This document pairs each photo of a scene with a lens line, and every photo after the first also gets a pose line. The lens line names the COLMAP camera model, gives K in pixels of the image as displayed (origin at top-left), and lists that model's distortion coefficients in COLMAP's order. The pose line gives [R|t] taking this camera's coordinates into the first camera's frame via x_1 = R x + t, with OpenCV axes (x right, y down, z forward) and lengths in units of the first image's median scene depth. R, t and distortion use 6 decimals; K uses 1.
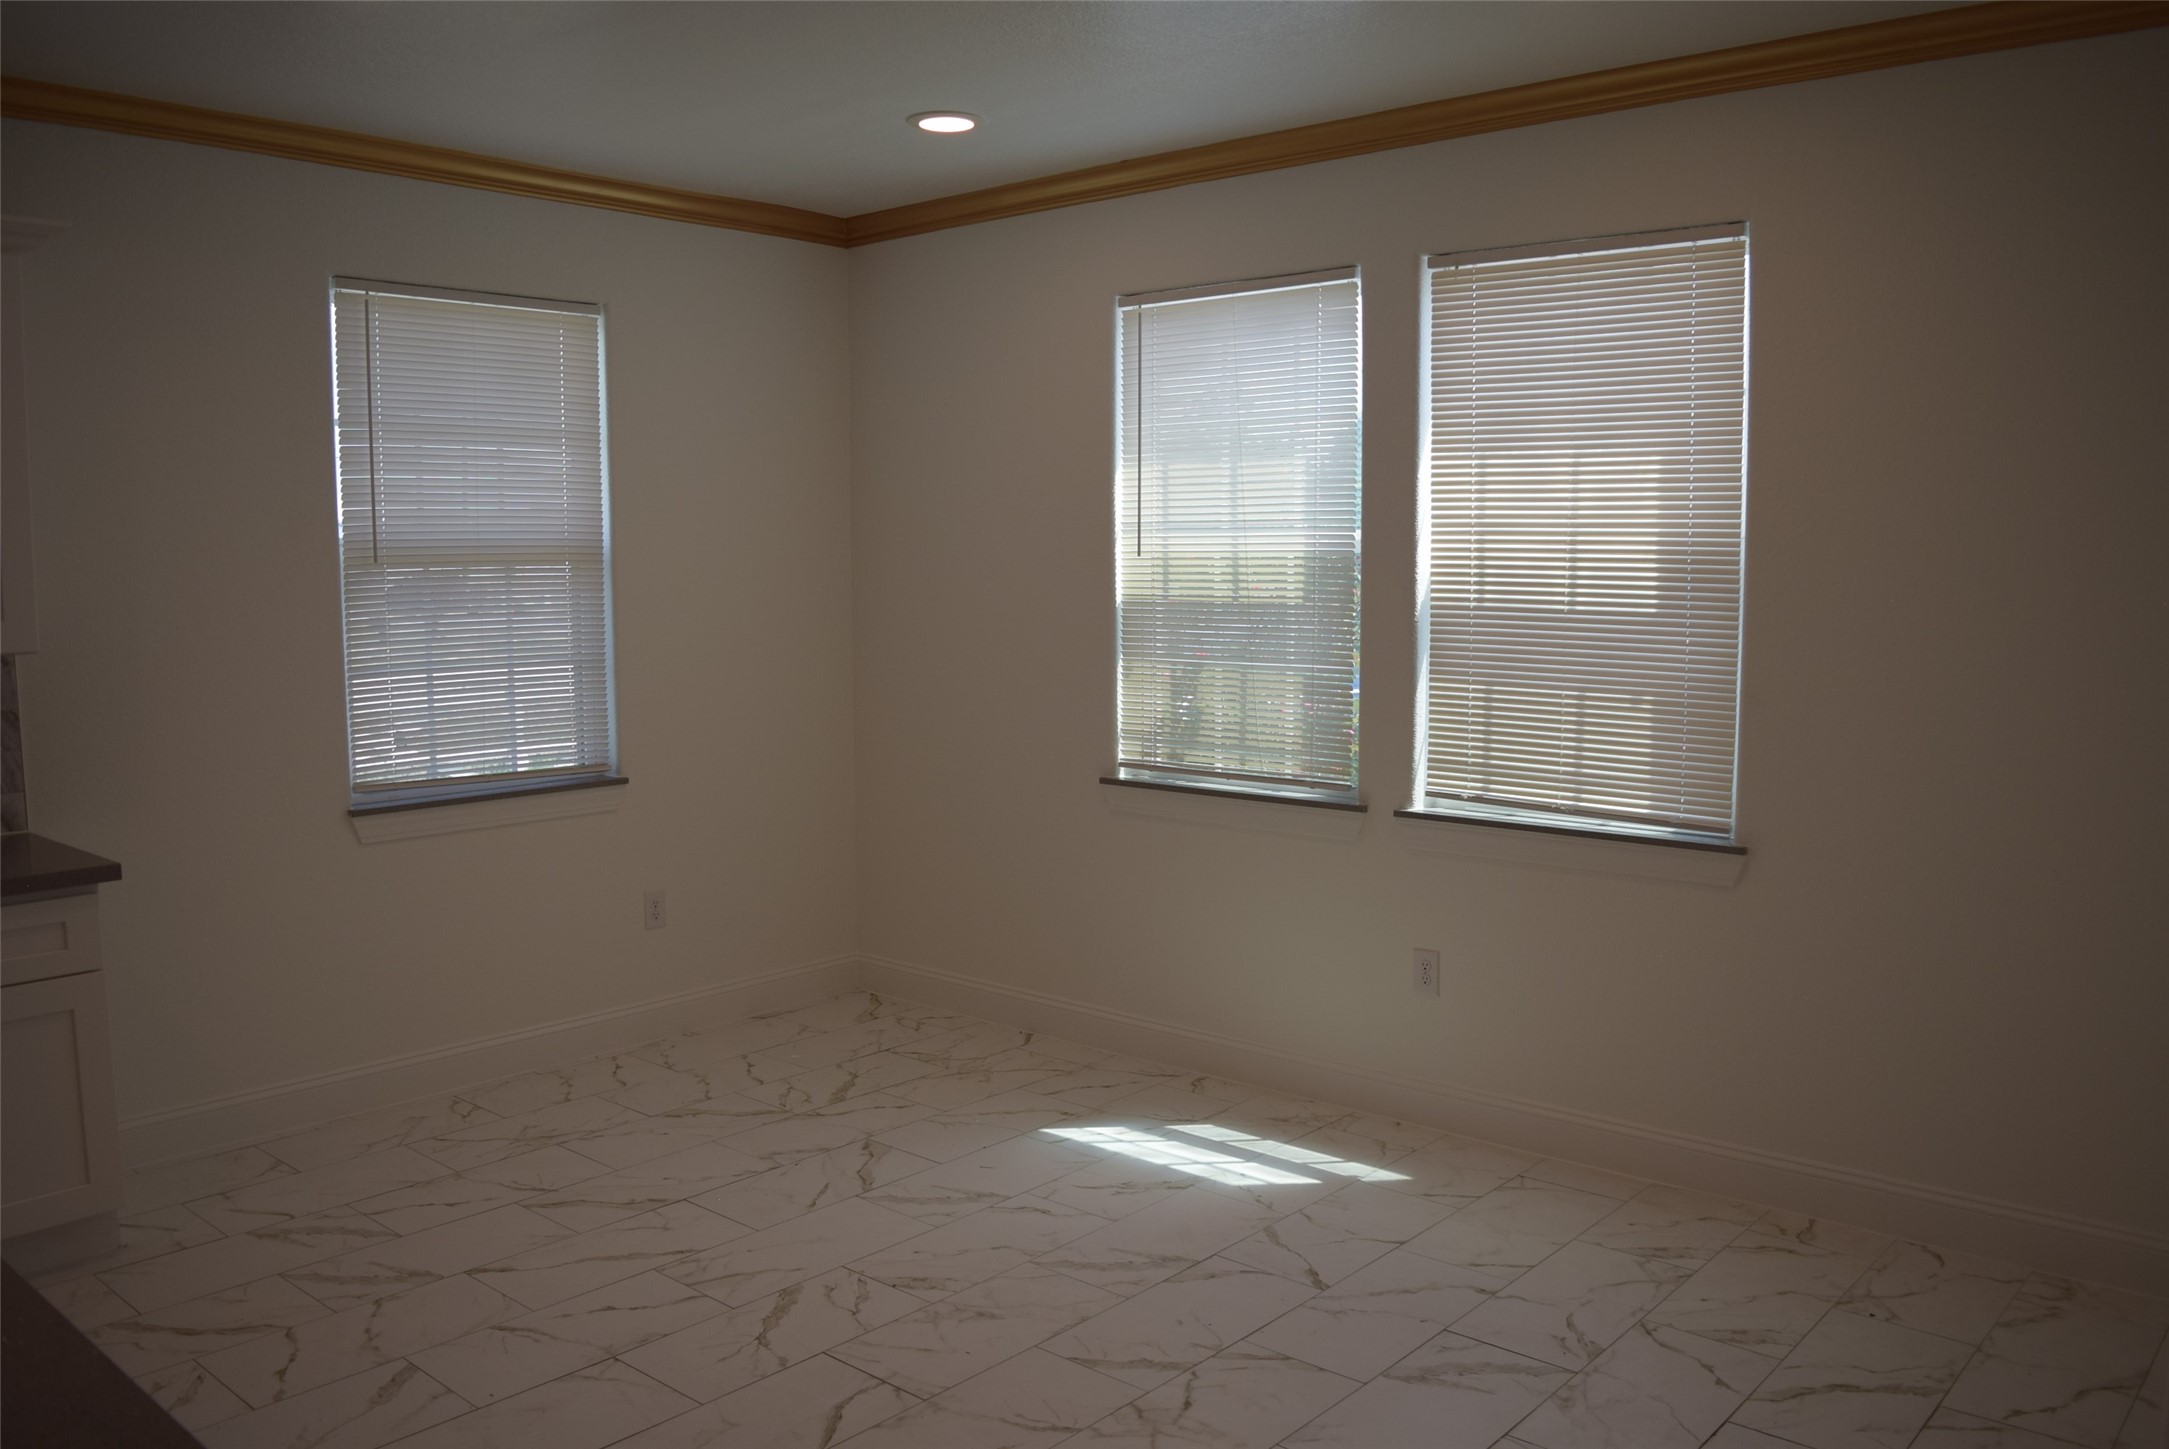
lens RADIAL K [[1703.1, 0, 1093.9], [0, 1703.1, 722.3], [0, 0, 1]] dist [-0.096179, 0.024159]
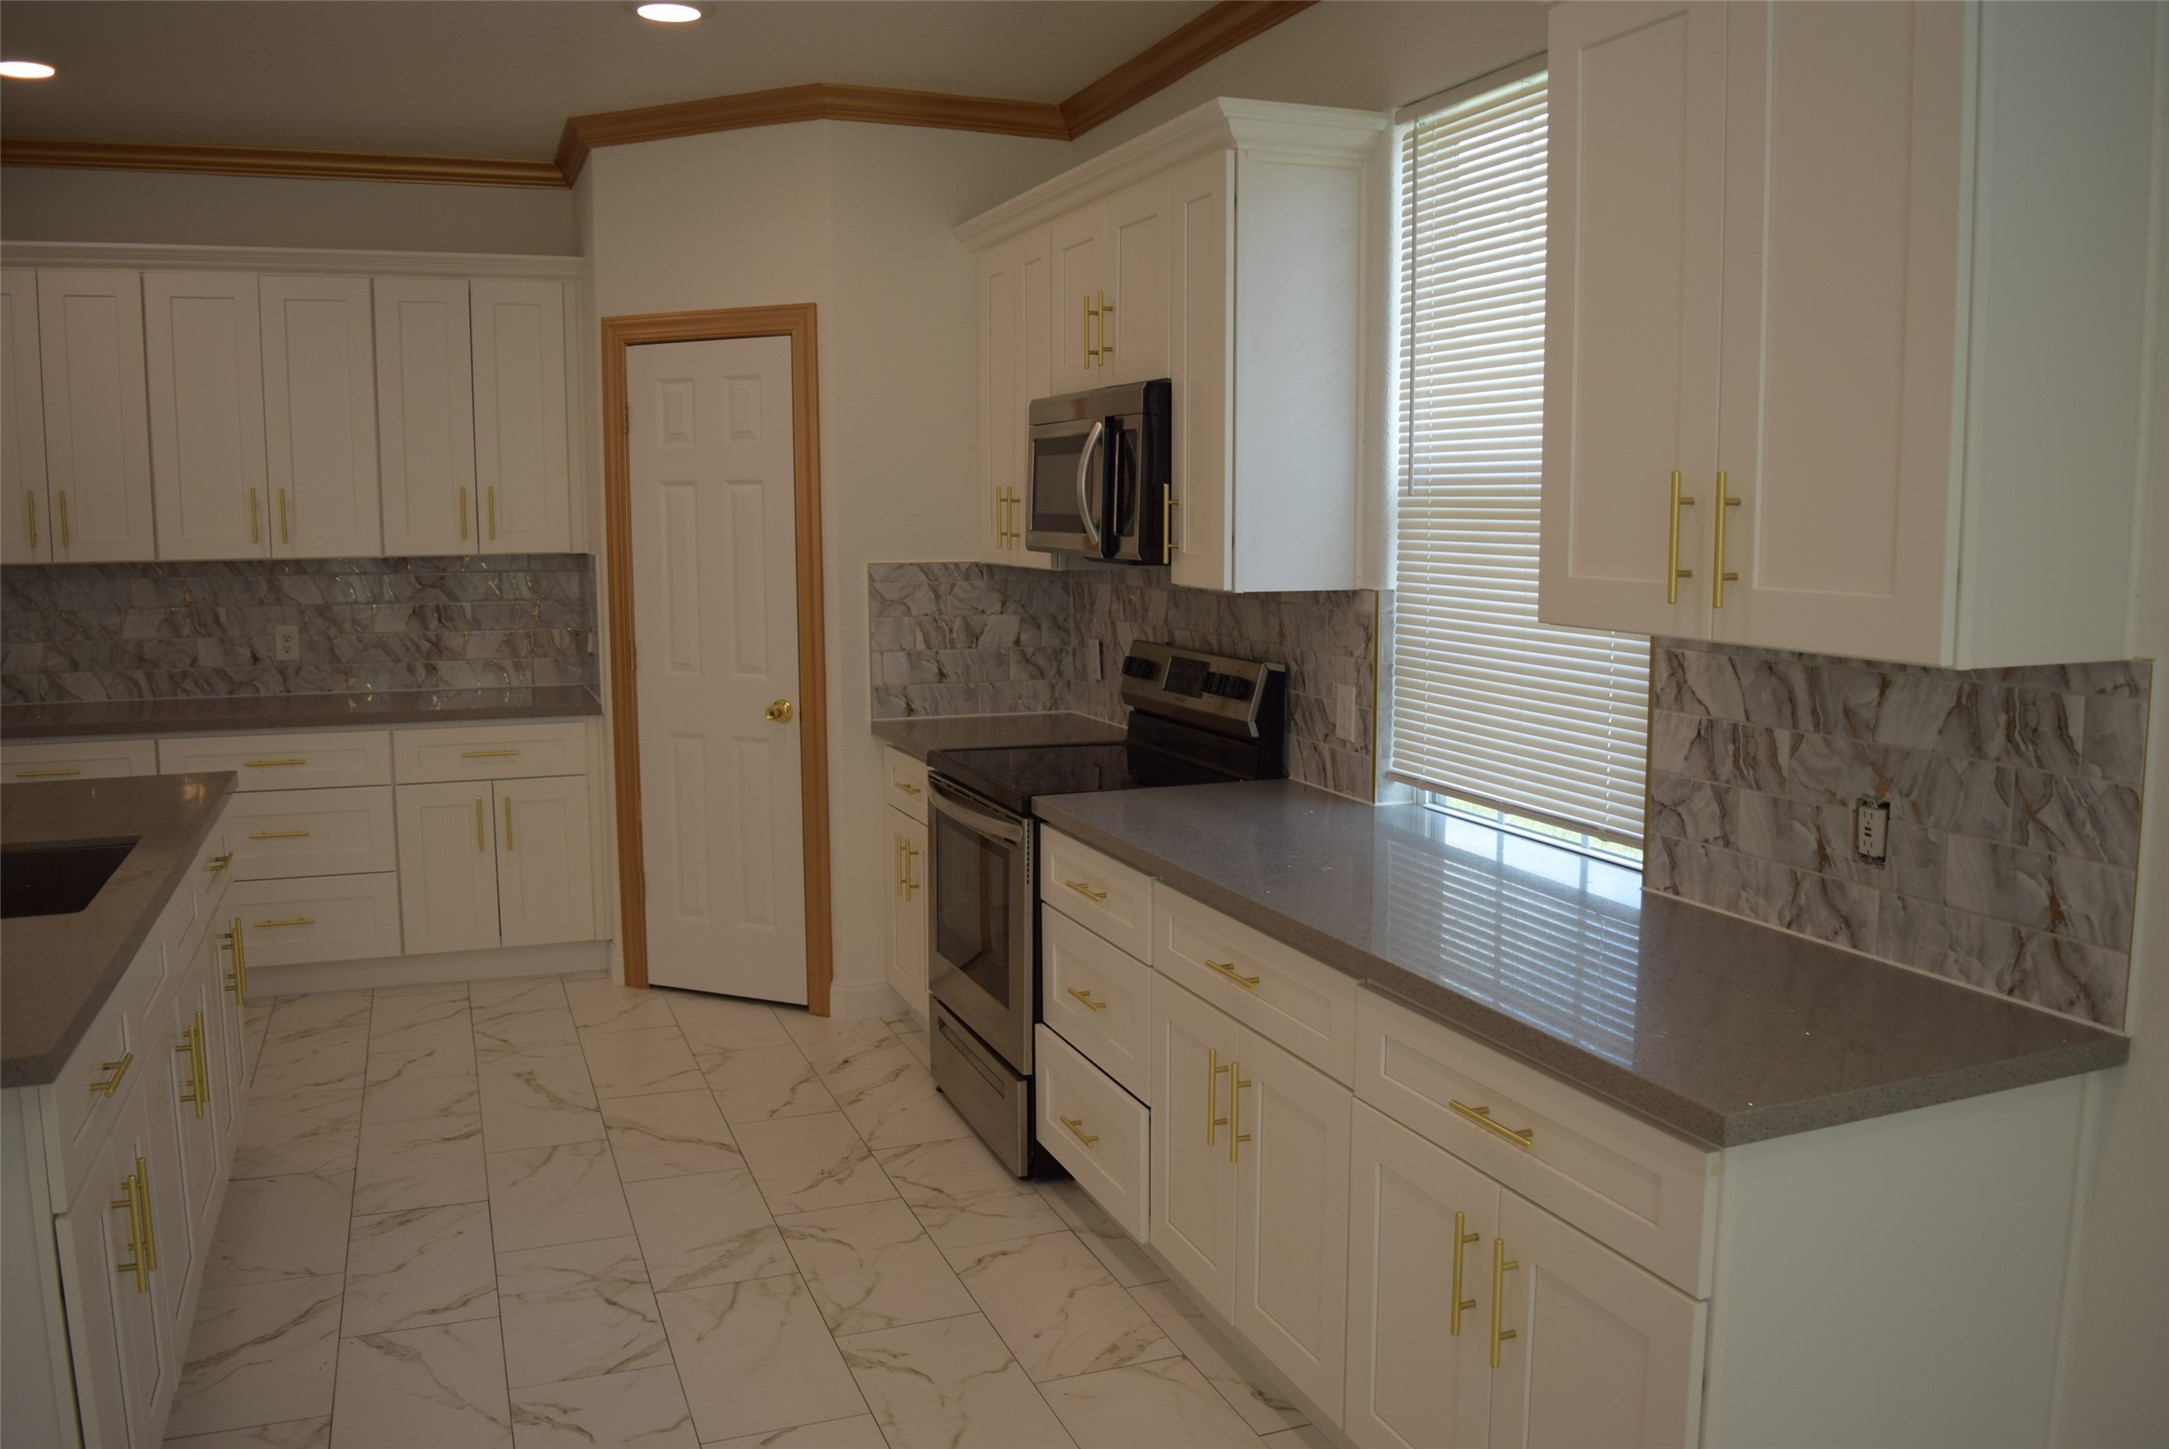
lens RADIAL K [[1703.1, 0, 1089.7], [0, 1703.1, 730.3], [0, 0, 1]] dist [-0.096179, 0.024159]
pose [[-0.463521, 0.120360, -0.877874, -0.077564], [-0.086389, 0.979873, 0.179958, -0.077384], [0.881865, 0.159253, -0.443794, 0.850734]]
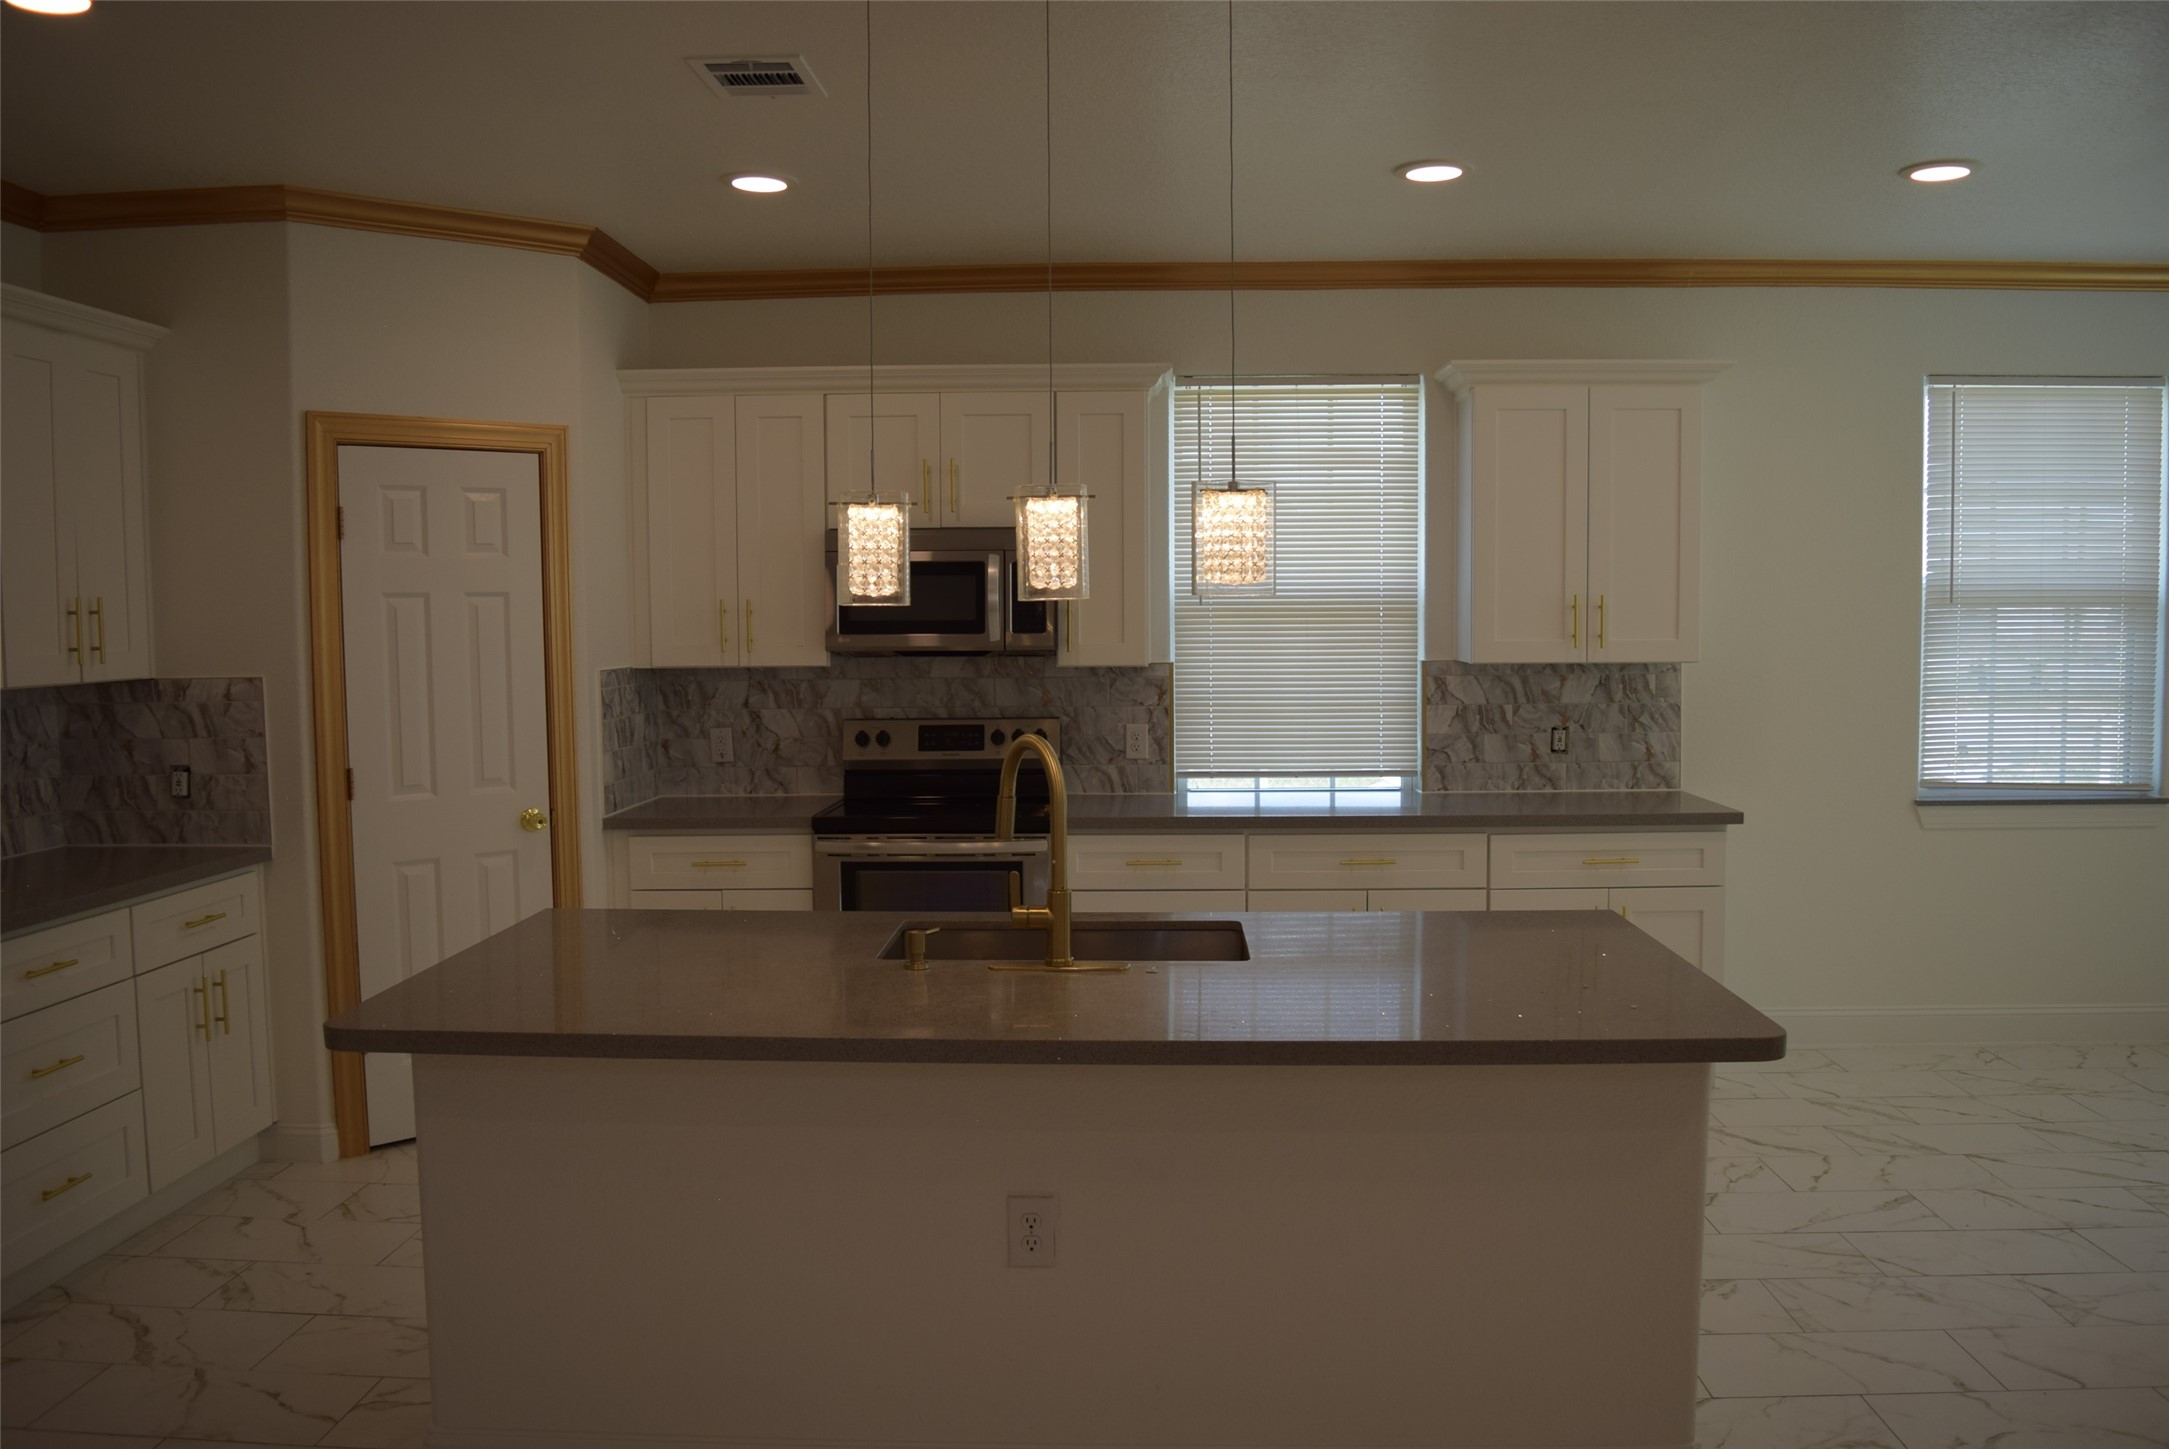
lens RADIAL K [[1703.1, 0, 1087.6], [0, 1703.1, 730.5], [0, 0, 1]] dist [-0.096179, 0.024159]
pose [[0.622520, 0.054206, -0.780724, 0.145280], [-0.072829, 0.997282, 0.011170, 0.033455], [0.779207, 0.049906, 0.624776, -0.276081]]
